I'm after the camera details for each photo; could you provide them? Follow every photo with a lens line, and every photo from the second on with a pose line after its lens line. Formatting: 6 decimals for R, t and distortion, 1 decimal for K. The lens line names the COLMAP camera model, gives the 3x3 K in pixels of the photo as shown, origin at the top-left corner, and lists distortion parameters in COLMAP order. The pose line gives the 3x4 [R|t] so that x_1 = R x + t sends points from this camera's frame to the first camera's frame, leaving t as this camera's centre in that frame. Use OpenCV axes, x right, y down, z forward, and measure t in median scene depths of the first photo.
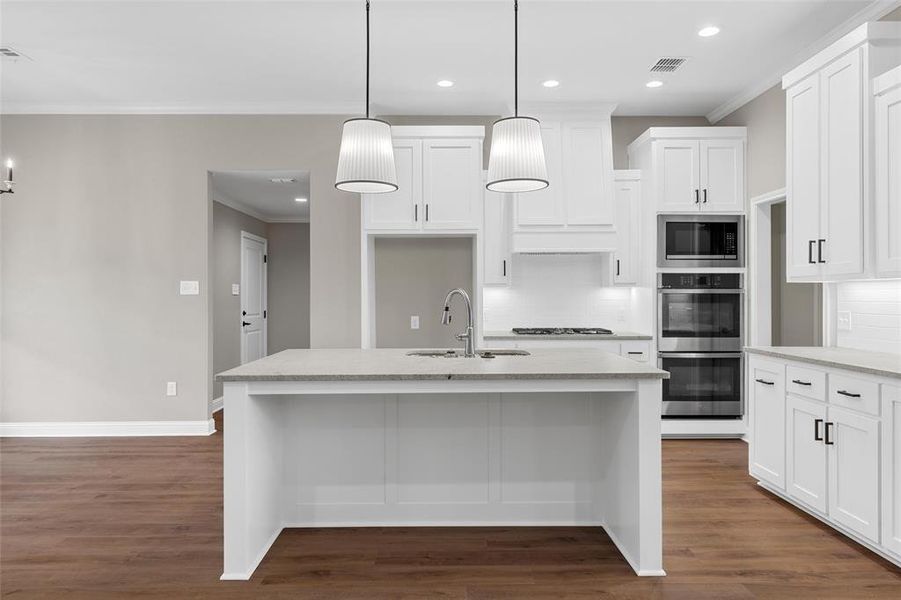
lens RADIAL K [[593.0, 0, 450.5], [0, 593.0, 300.0], [0, 0, 1]] dist [0.002649, 0.002088]
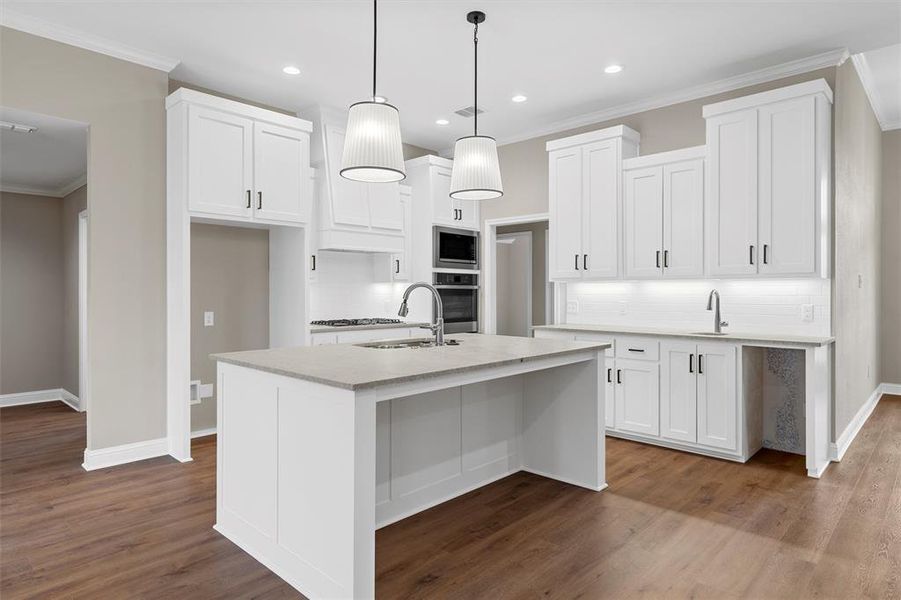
lens RADIAL K [[524.8, 0, 451.6], [0, 524.8, 293.9], [0, 0, 1]] dist [0.002133, 0.000977]
pose [[0.694988, 0.000551, 0.719021, -0.423793], [0.000287, 0.999999, -0.001043, 0.001536], [-0.719021, 0.000932, 0.694987, 0.205705]]
